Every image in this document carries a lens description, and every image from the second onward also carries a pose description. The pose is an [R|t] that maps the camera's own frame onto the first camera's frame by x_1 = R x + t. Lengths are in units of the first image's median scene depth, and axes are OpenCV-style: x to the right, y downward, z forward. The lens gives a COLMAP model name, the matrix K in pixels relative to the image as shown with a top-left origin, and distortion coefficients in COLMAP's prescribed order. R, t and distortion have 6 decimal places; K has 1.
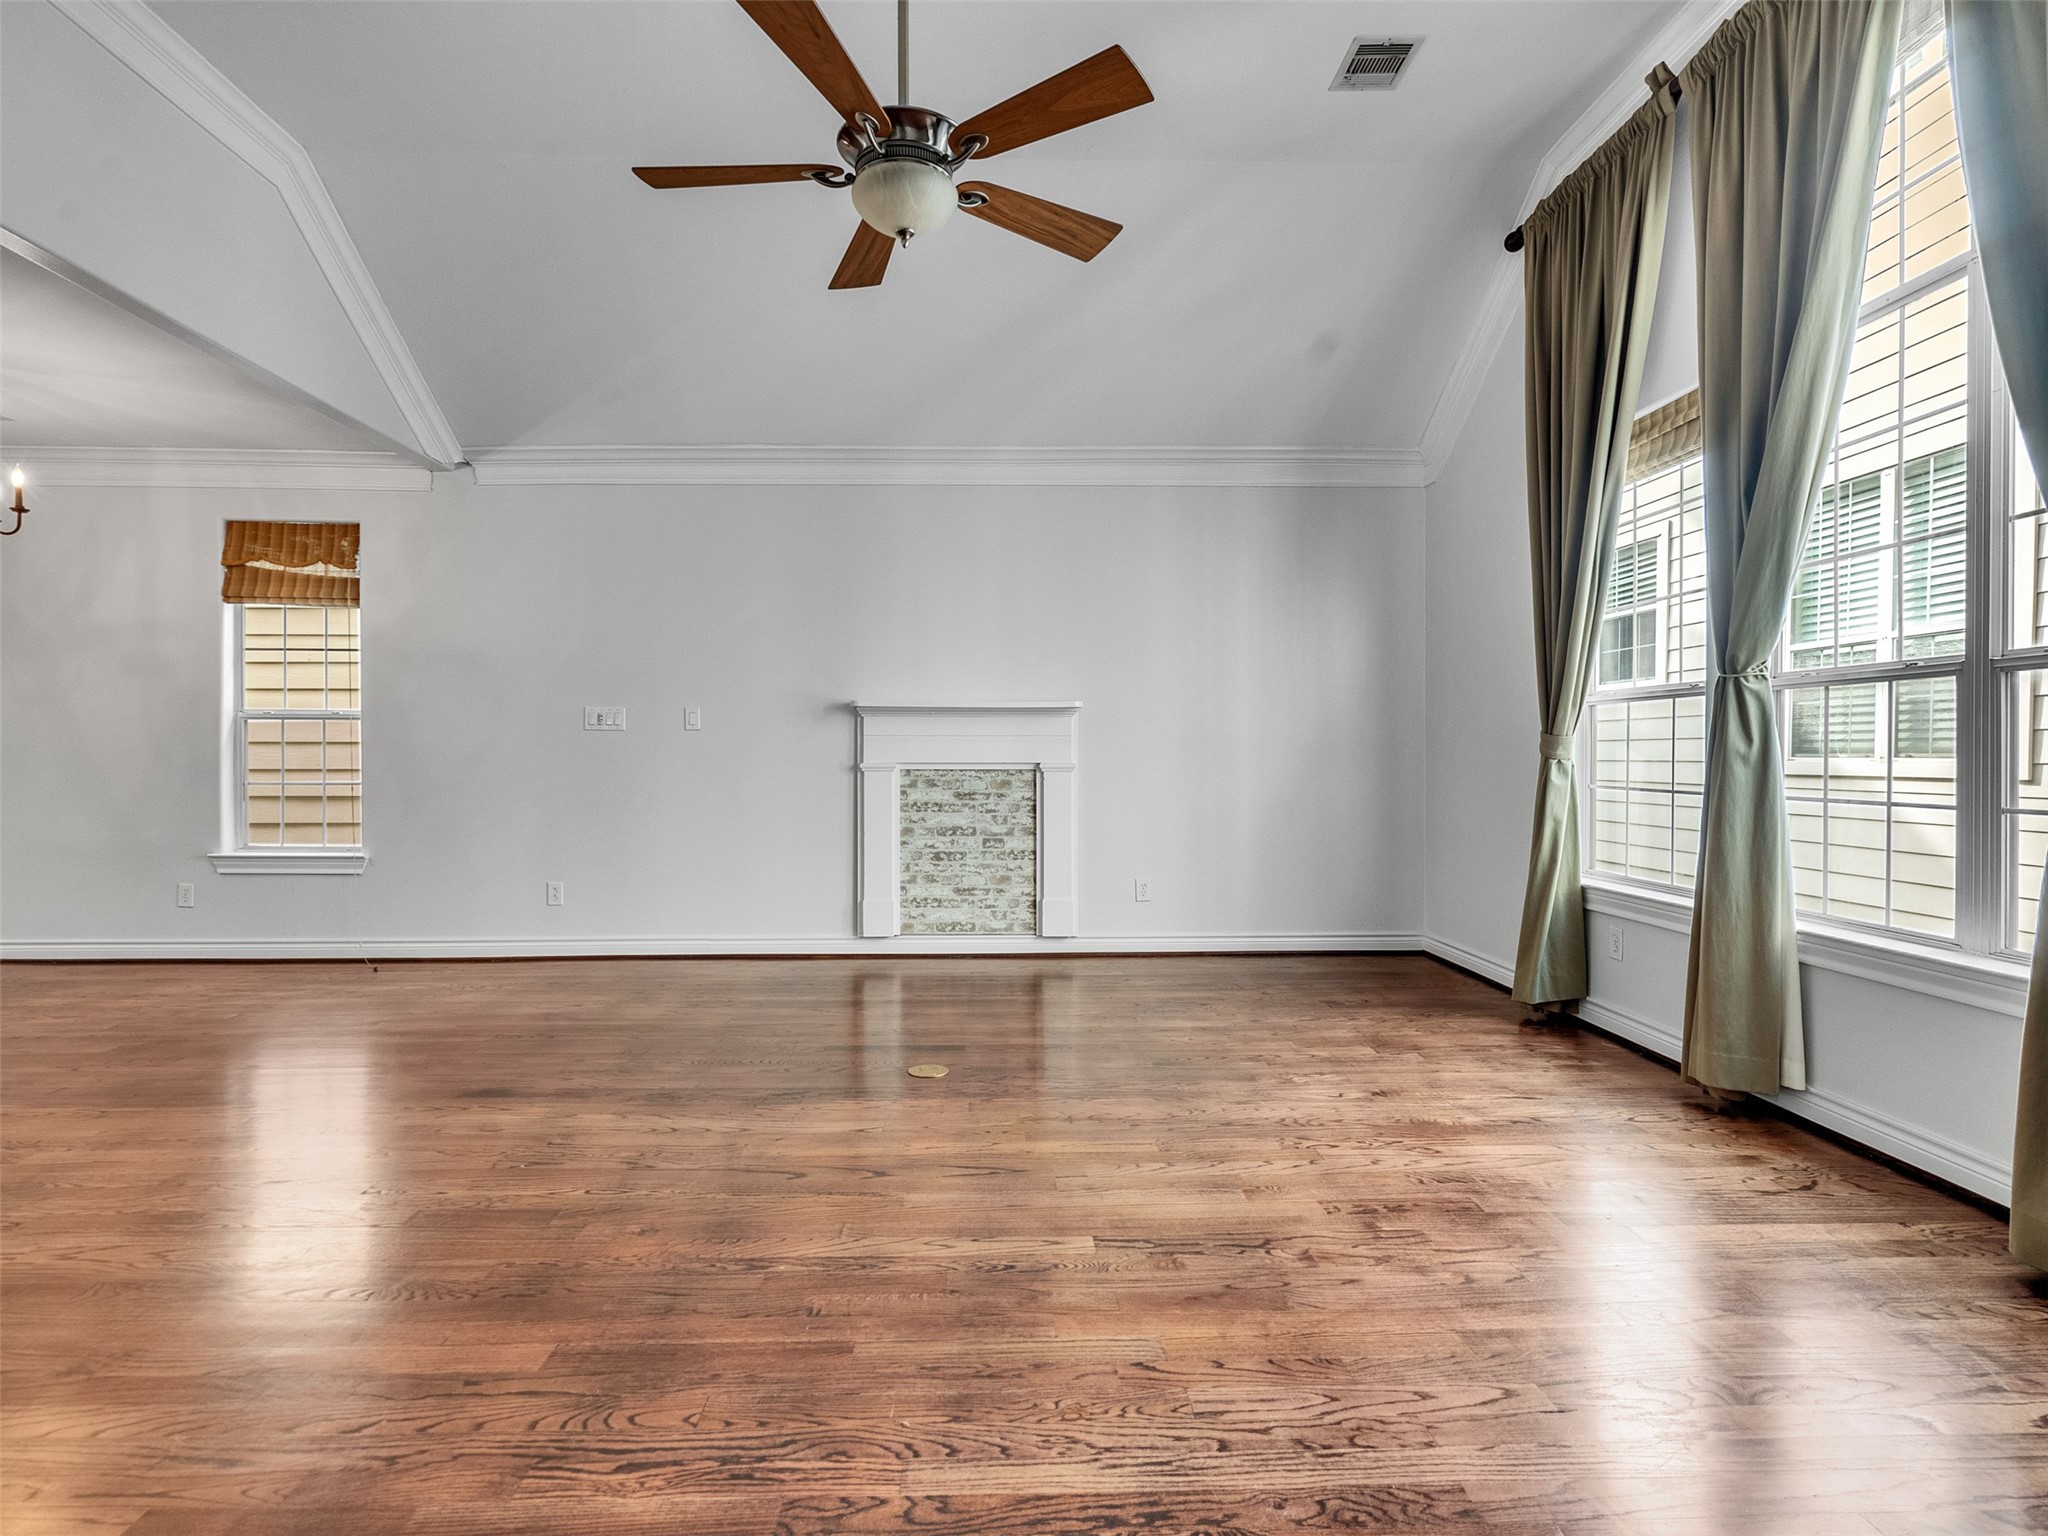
lens RADIAL K [[1045.5, 0, 1004.8], [0, 1045.5, 765.5], [0, 0, 1]] dist [-0.007442, 0.003876]
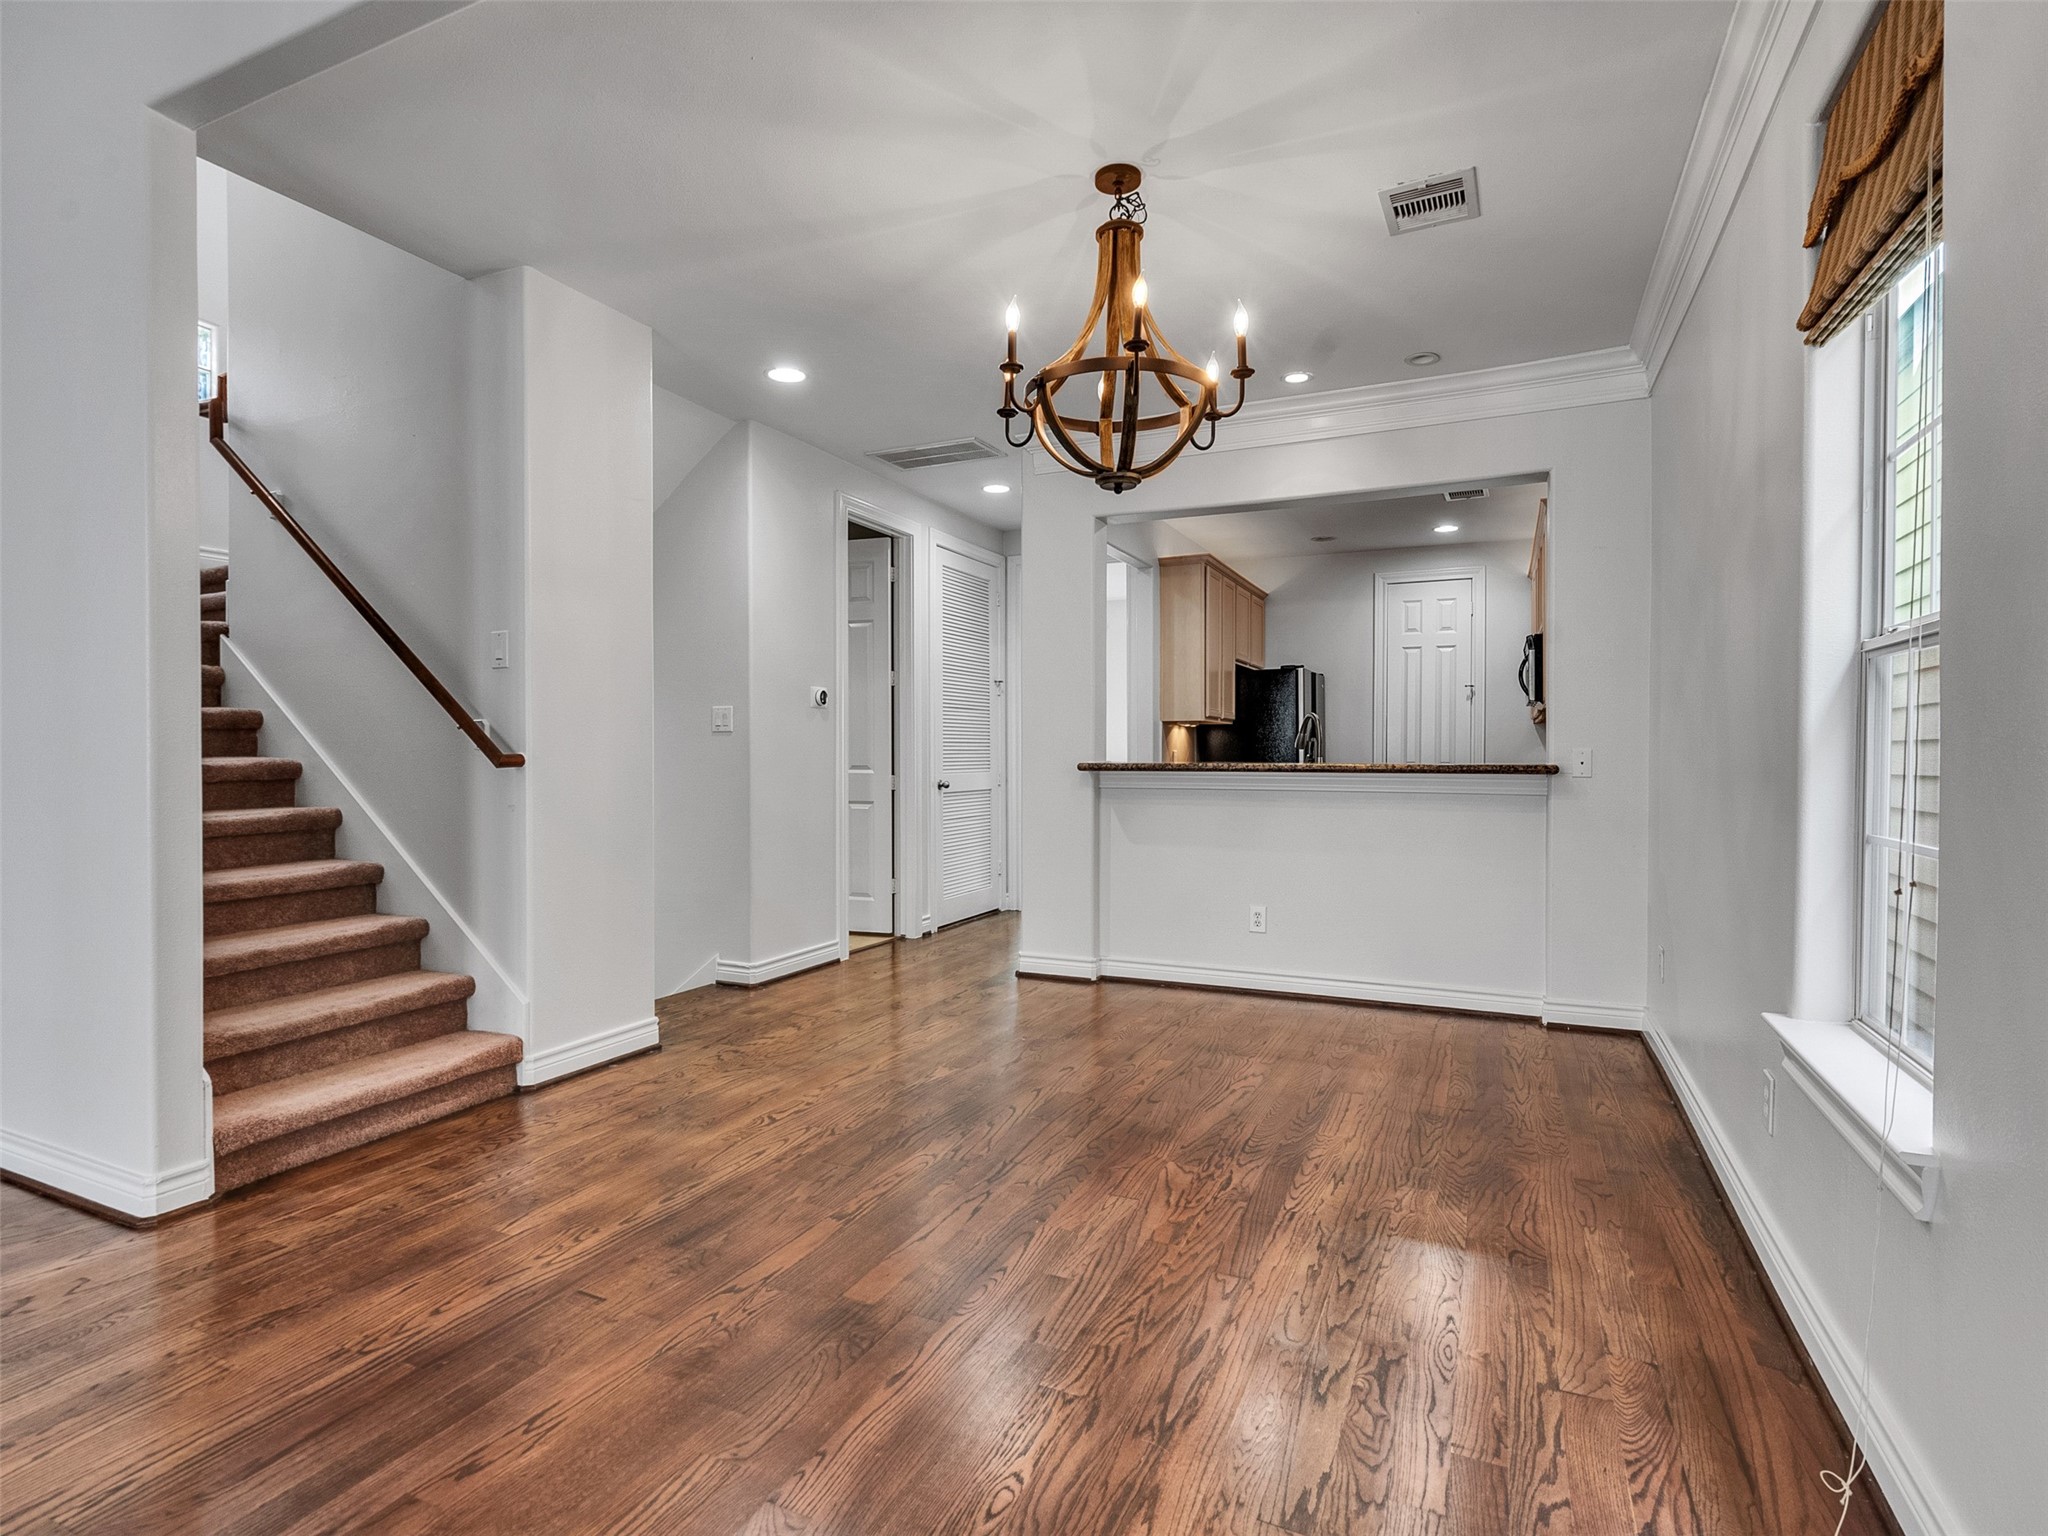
lens RADIAL K [[1045.5, 0, 1007.2], [0, 1045.5, 767.5], [0, 0, 1]] dist [-0.007442, 0.003876]
pose [[-0.452838, 0.010641, -0.891529, -0.286933], [-0.009355, 0.999817, 0.016685, -0.010545], [0.891544, 0.015896, -0.452656, 0.915697]]
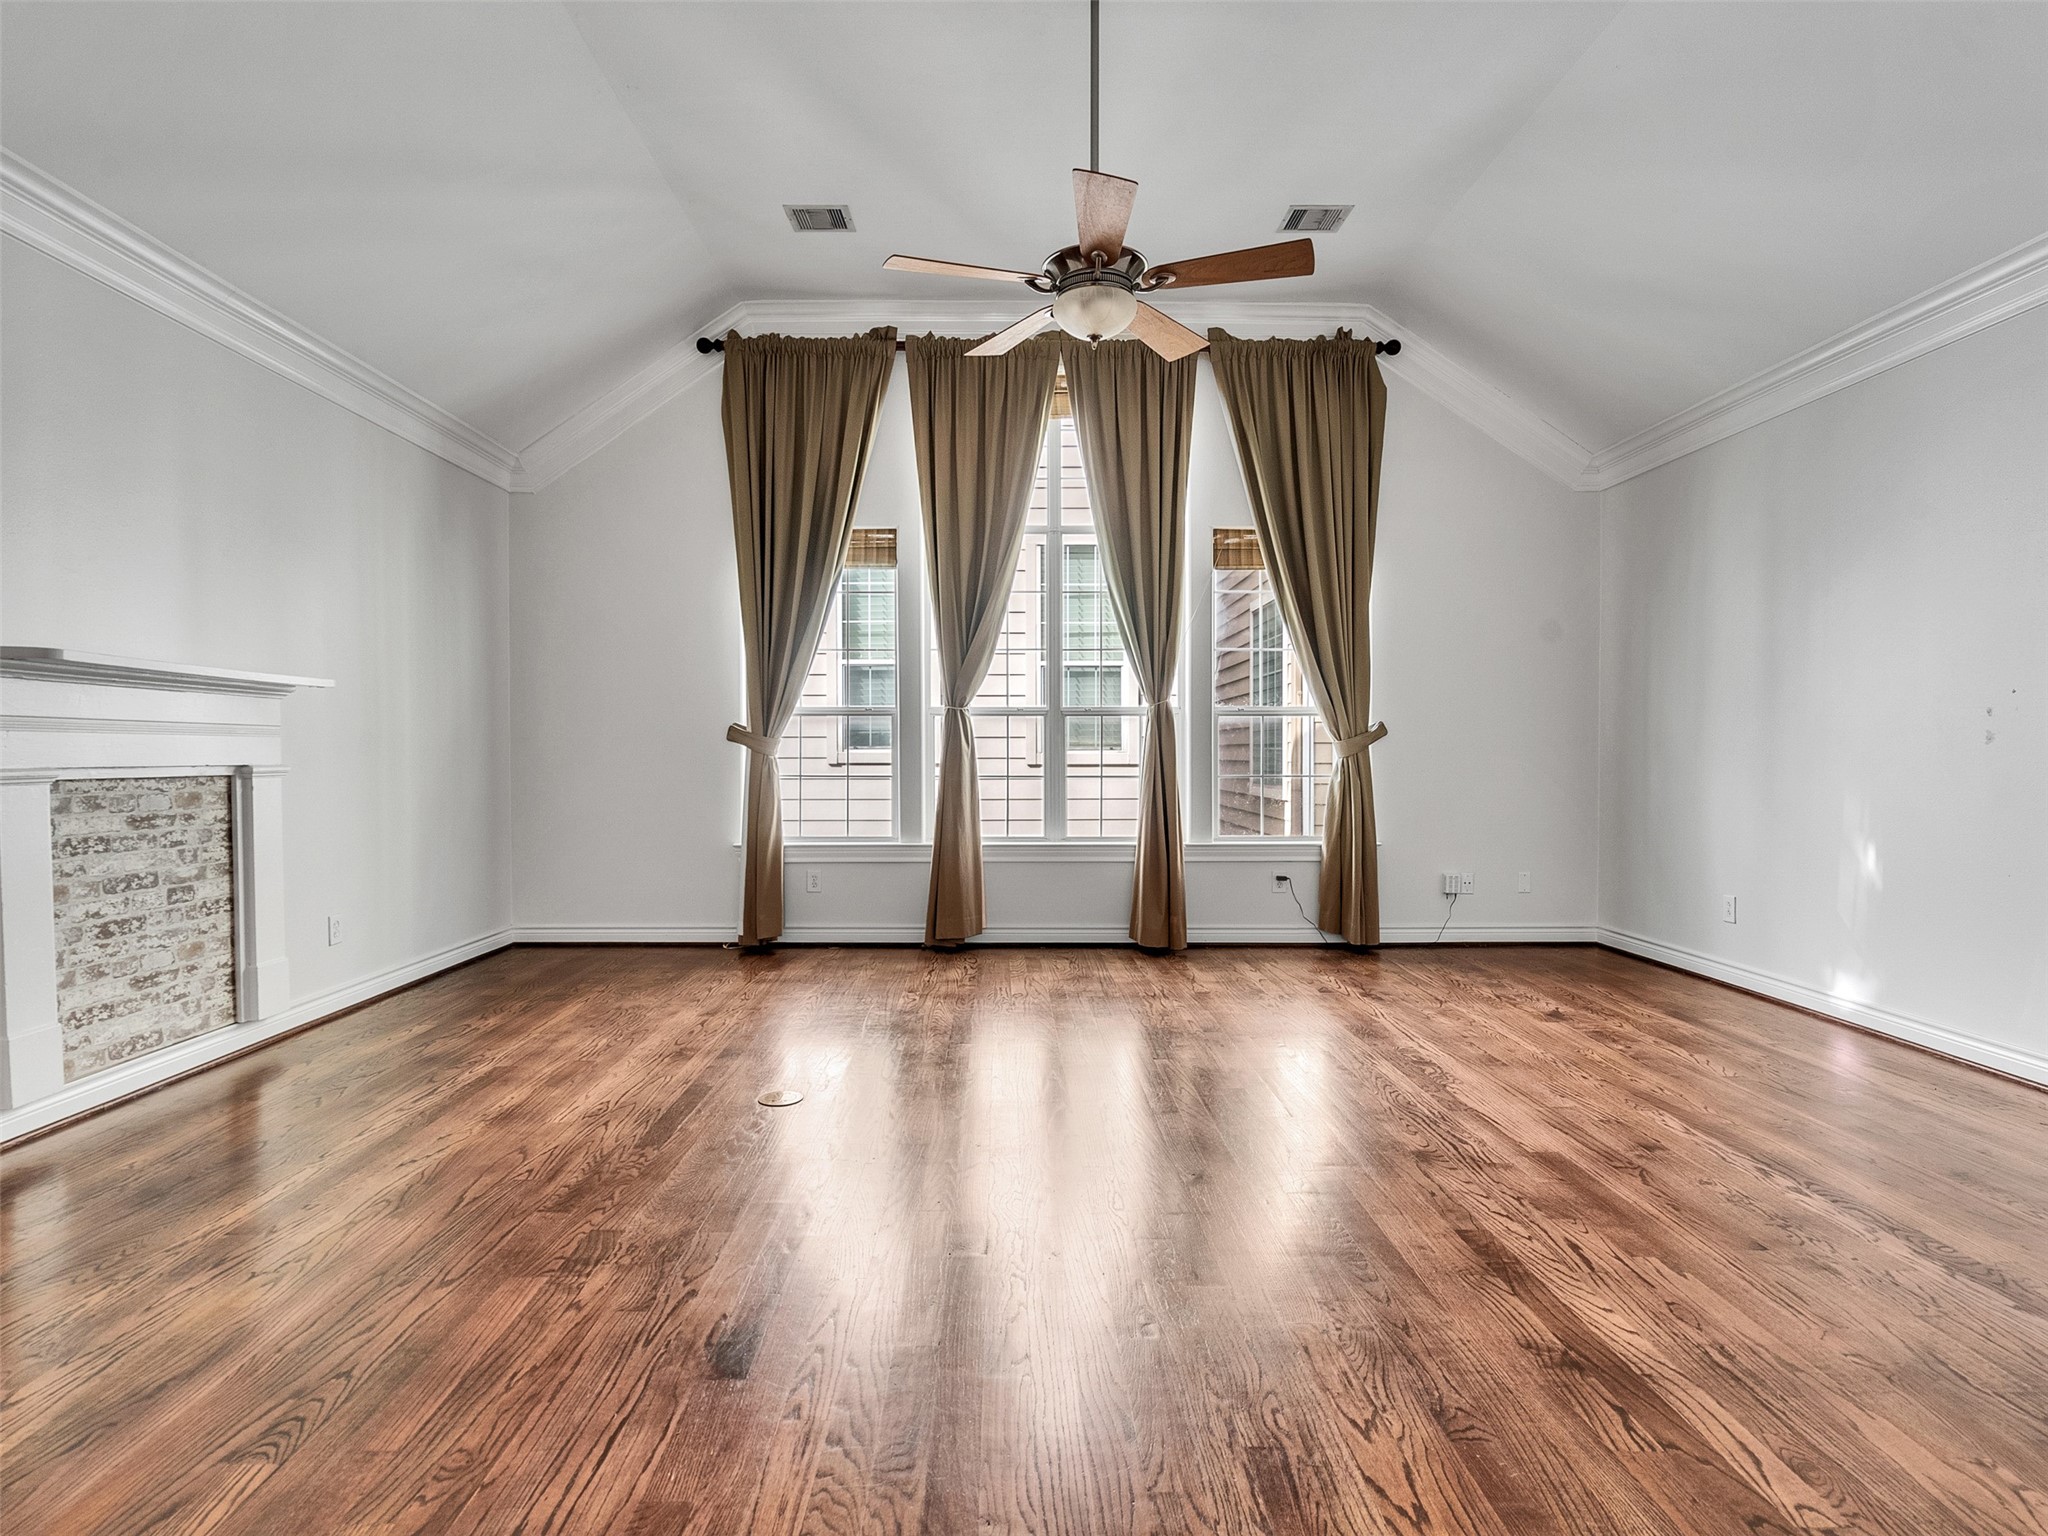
lens RADIAL K [[1046.1, 0, 1003.5], [0, 1046.1, 767.5], [0, 0, 1]] dist [-0.003957, 0.002475]
pose [[0.024322, -0.013578, 0.999612, -0.634414], [0.010889, 0.999852, 0.013317, -0.004594], [-0.999645, 0.010561, 0.024466, 0.504404]]
